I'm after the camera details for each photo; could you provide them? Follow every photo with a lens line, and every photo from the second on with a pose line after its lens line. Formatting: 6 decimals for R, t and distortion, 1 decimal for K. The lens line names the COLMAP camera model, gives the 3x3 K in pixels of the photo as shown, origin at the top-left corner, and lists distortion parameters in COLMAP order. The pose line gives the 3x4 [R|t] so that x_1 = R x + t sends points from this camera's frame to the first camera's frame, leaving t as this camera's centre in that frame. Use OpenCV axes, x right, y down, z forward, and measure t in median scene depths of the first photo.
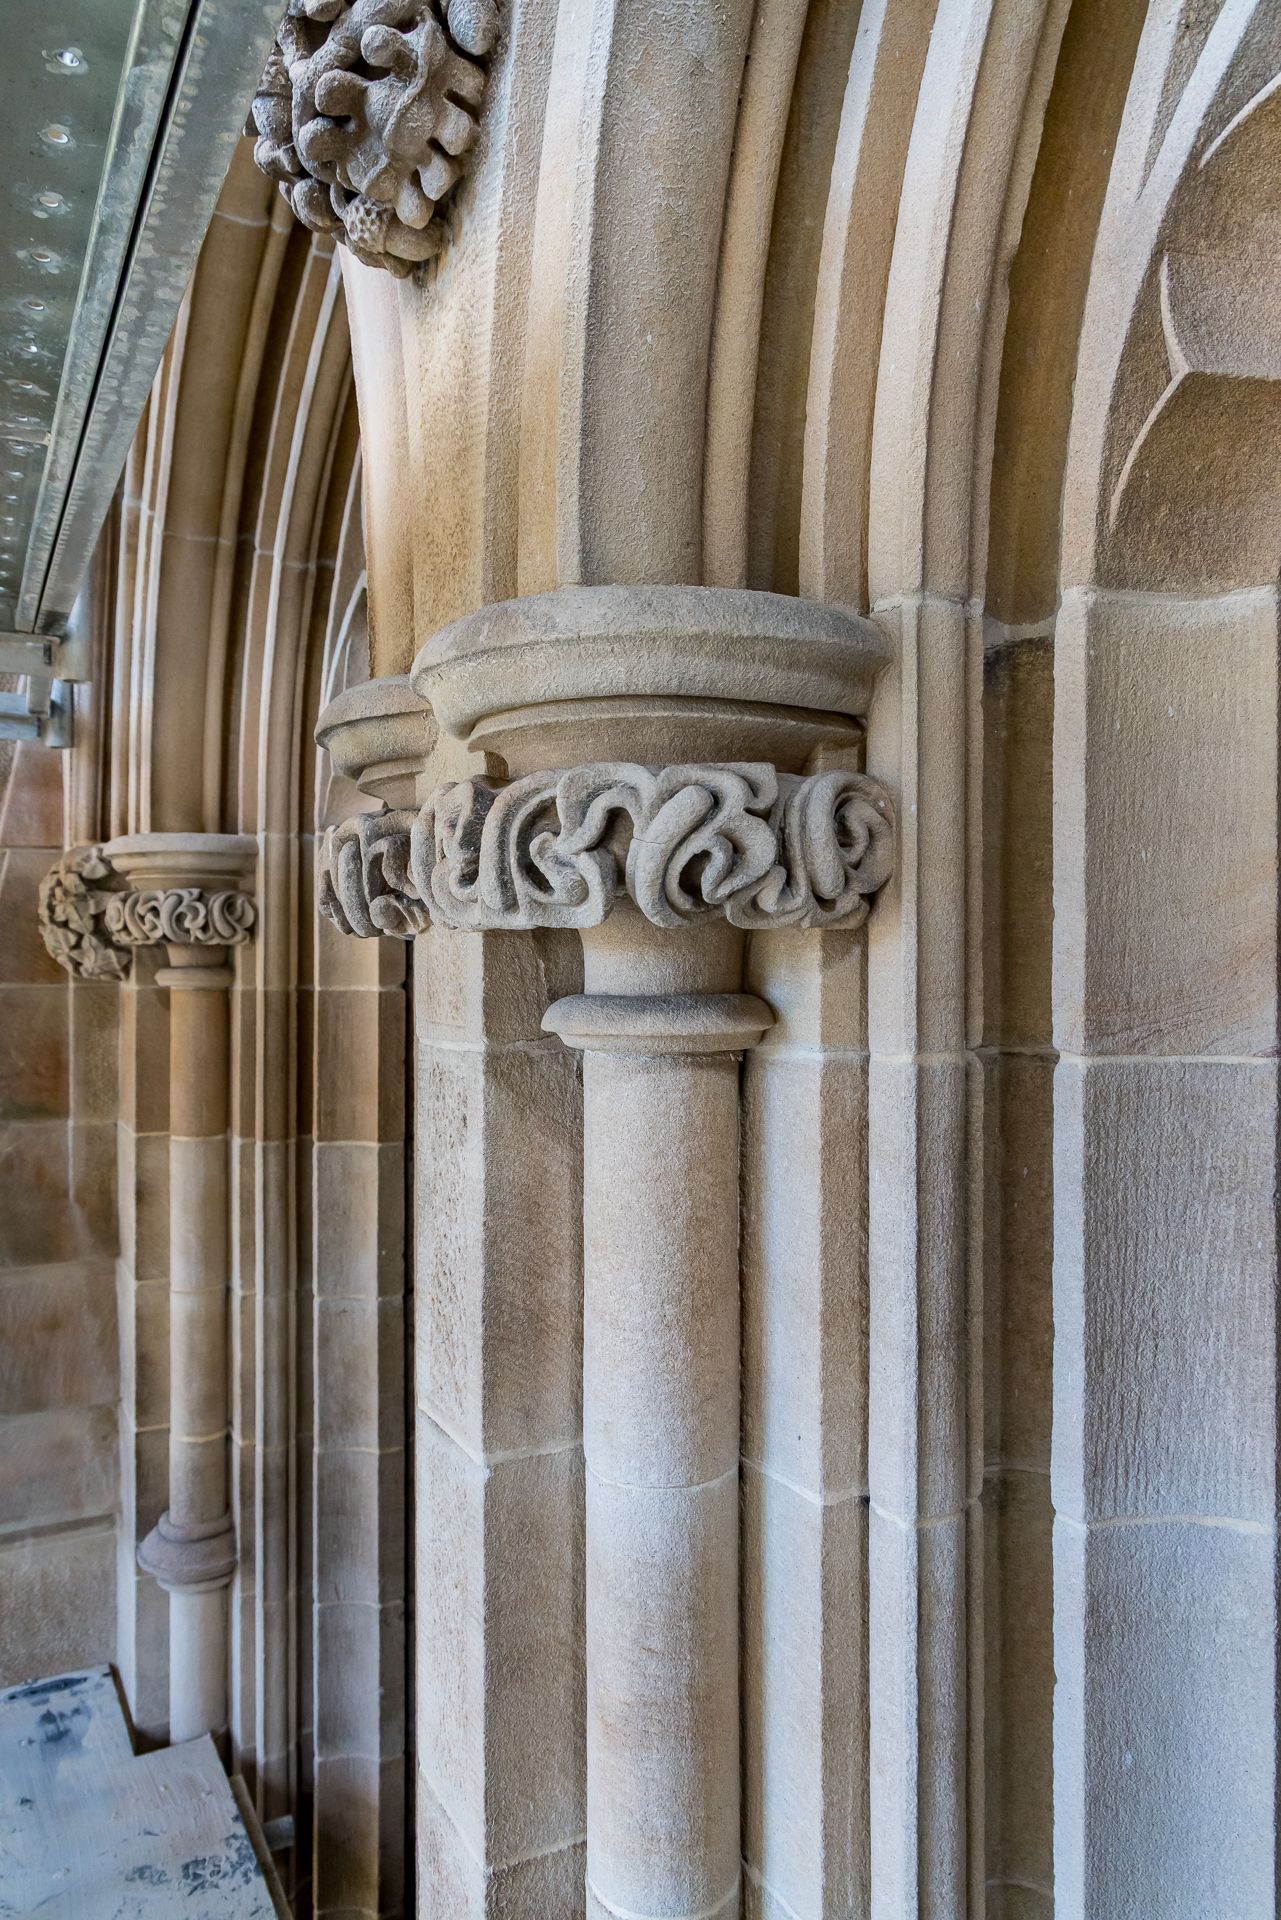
lens RADIAL K [[1339.9, 0, 649.8], [0, 1339.9, 964.0], [0, 0, 1]] dist [0.010639, -0.005680]
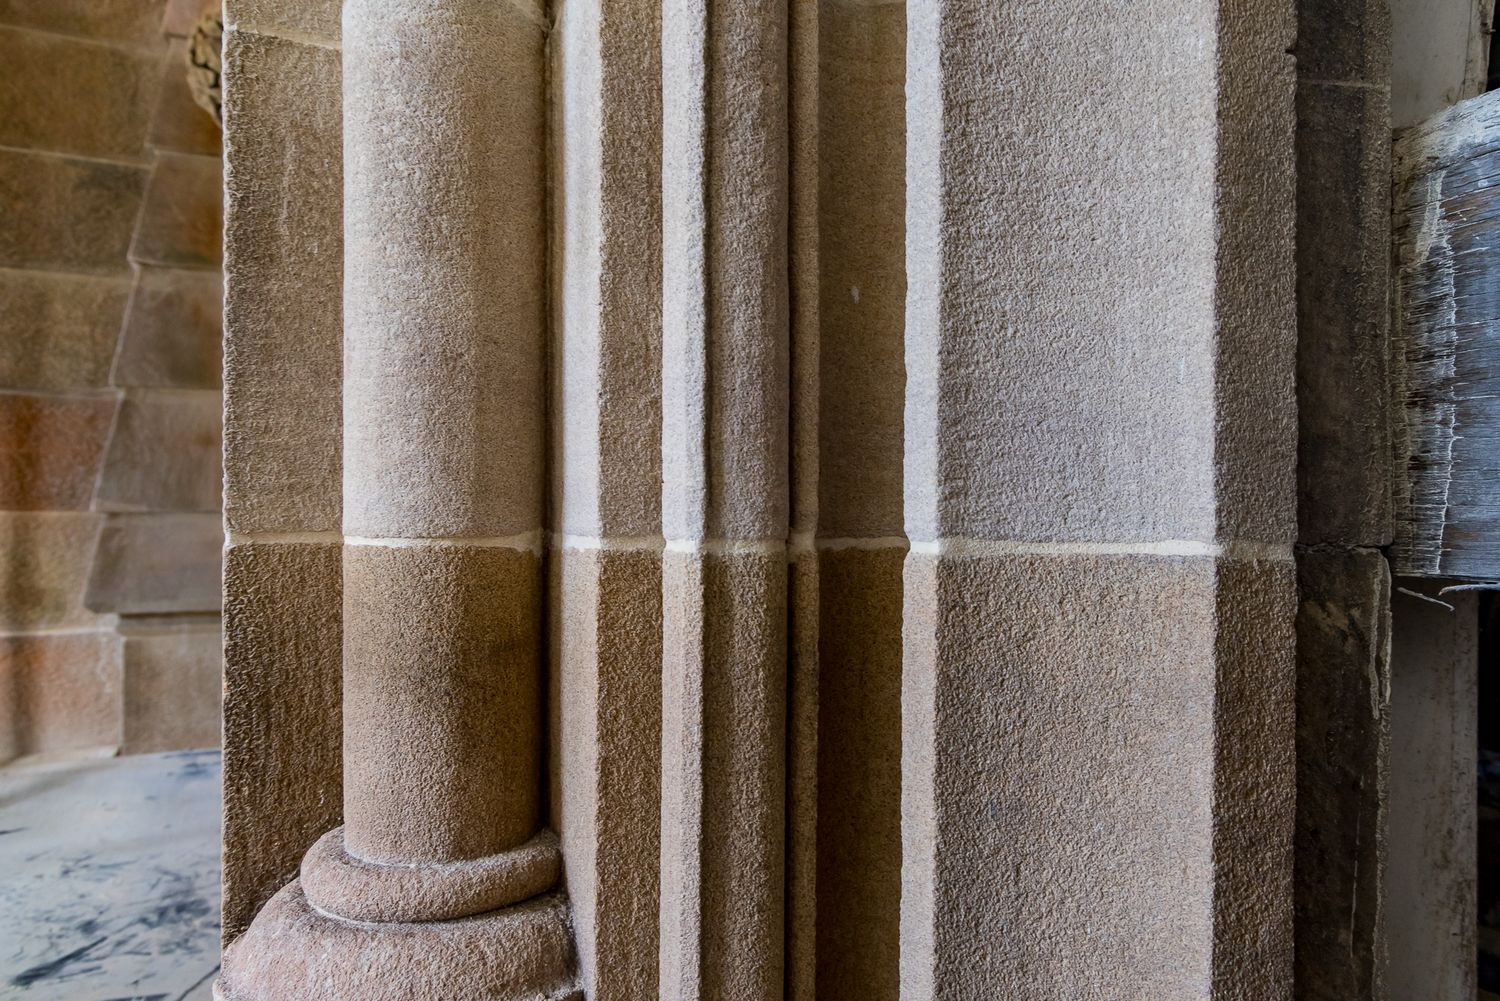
lens RADIAL K [[1030.7, 0, 770.4], [0, 1030.7, 555.4], [0, 0, 1]] dist [0.010711, 0.006327]
pose [[0.998039, 0.007443, -0.062145, 0.097243], [-0.007254, 0.999968, 0.003265, 0.367902], [0.062167, -0.002808, 0.998062, 0.146085]]
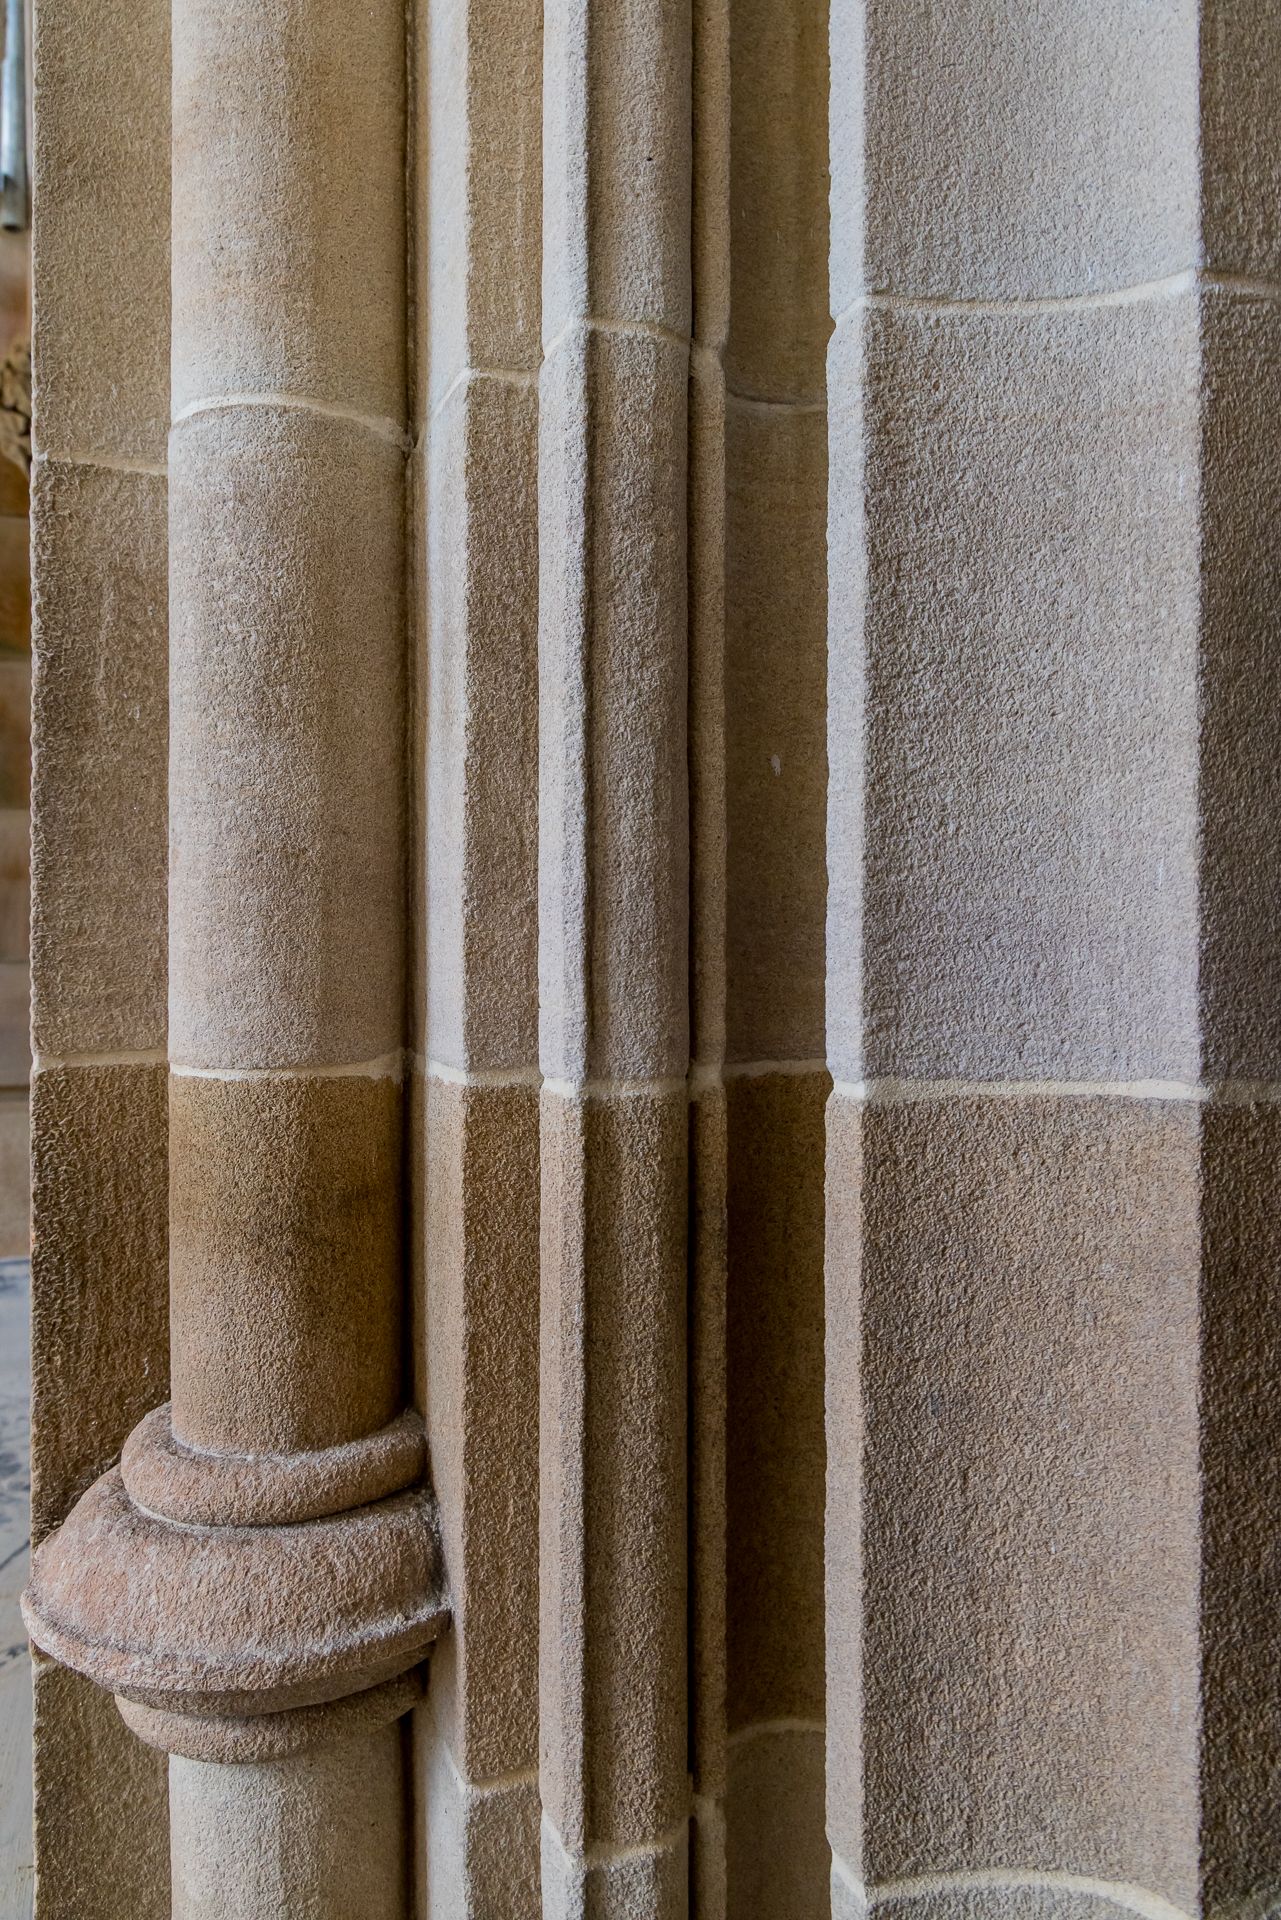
lens RADIAL K [[1319.3, 0, 665.1], [0, 1319.3, 997.7], [0, 0, 1]] dist [0.010711, 0.006327]
pose [[0.994370, 0.001895, -0.105947, 0.101025], [-0.001993, 0.999998, -0.000823, 0.362187], [0.105946, 0.001030, 0.994371, 0.140791]]
